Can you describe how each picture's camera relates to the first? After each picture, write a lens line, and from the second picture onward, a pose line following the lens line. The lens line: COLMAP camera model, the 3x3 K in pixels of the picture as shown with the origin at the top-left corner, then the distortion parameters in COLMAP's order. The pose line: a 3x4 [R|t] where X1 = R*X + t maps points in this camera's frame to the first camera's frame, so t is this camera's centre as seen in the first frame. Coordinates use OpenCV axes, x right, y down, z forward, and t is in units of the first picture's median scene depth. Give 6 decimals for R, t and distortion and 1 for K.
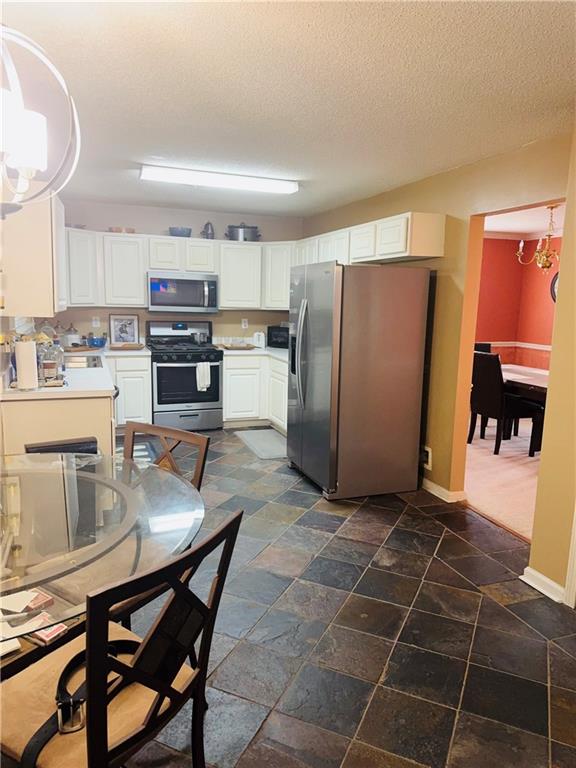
lens RADIAL K [[541.9, 0, 286.0], [0, 541.9, 386.9], [0, 0, 1]] dist [0.050580, -0.083852]
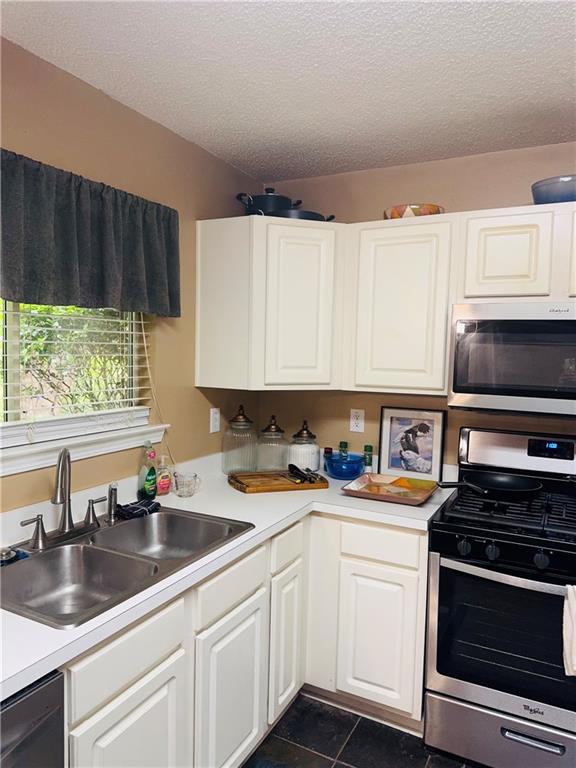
lens RADIAL K [[541.9, 0, 283.8], [0, 541.9, 385.9], [0, 0, 1]] dist [0.050580, -0.083852]
pose [[0.675934, 0.036434, -0.736061, -0.047843], [-0.124813, 0.990008, -0.065613, -0.110198], [0.726316, 0.136220, 0.673728, 0.633970]]
